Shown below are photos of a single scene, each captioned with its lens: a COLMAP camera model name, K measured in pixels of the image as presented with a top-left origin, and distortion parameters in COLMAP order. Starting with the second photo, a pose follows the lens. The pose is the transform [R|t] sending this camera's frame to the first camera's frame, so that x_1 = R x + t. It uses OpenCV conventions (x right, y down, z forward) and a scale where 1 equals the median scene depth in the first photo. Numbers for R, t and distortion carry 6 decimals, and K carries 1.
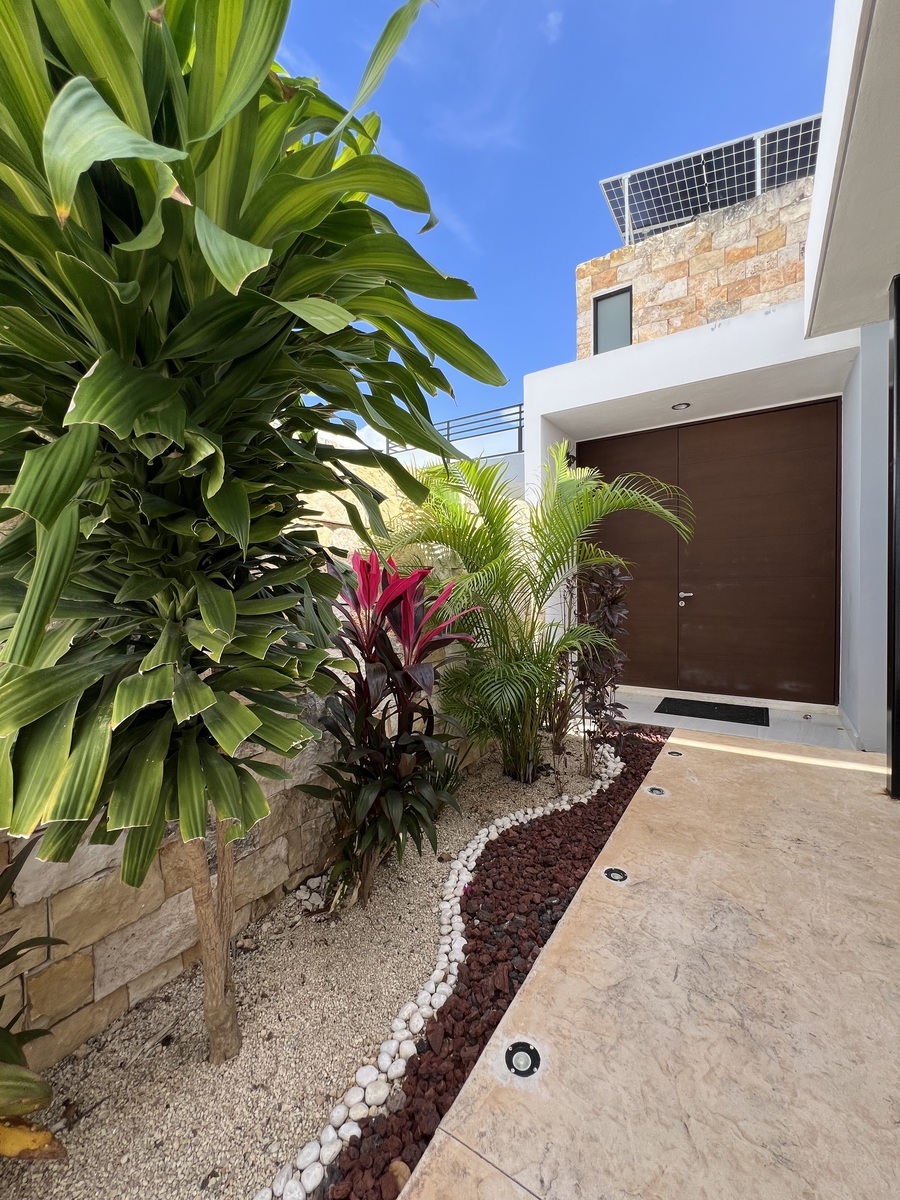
lens RADIAL K [[482.3, 0, 457.9], [0, 482.3, 592.2], [0, 0, 1]] dist [0.003434, 0.000811]
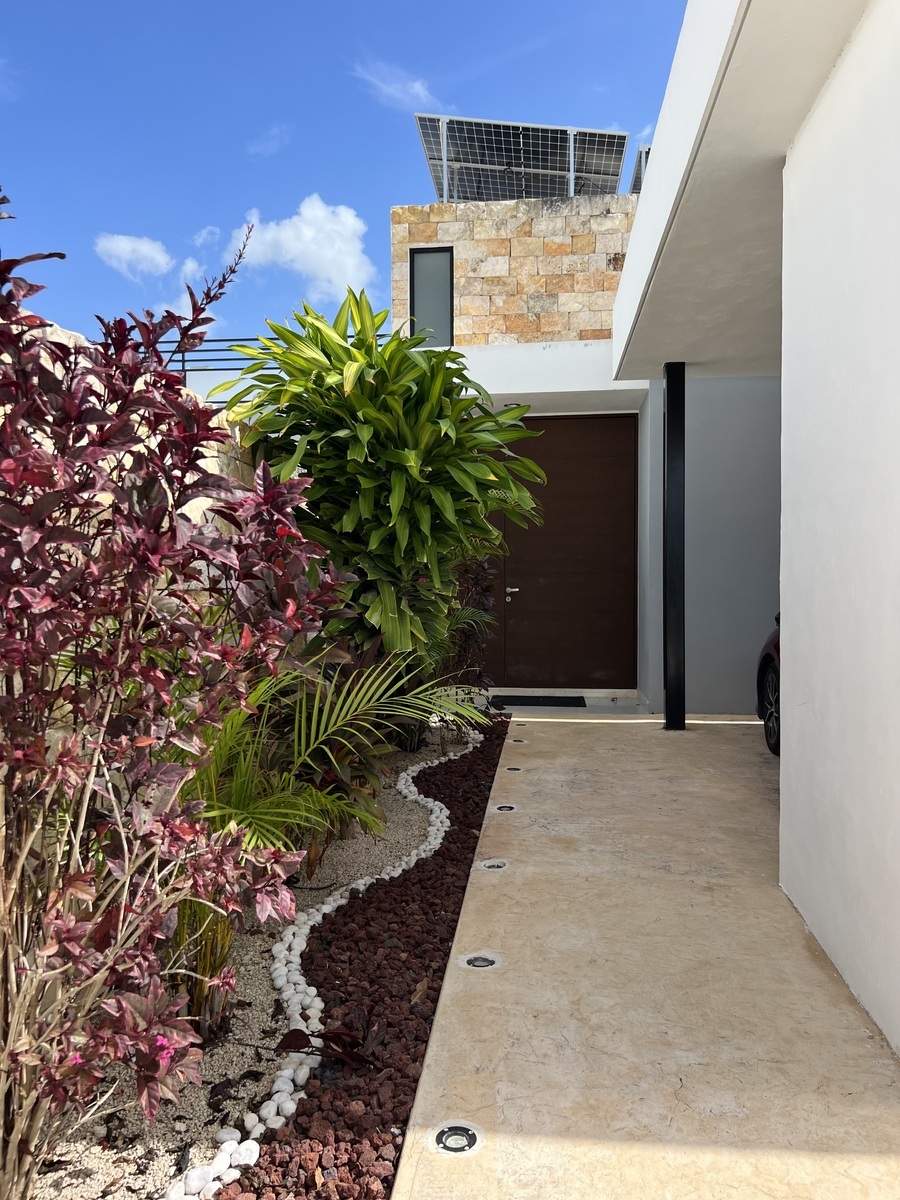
lens RADIAL K [[910.1, 0, 451.4], [0, 910.1, 598.8], [0, 0, 1]] dist [0.045555, -0.037047]
pose [[0.896004, -0.000998, 0.444044, -0.439986], [0.002585, 0.999992, -0.002969, 0.027754], [-0.444038, 0.003808, 0.896000, -0.577564]]
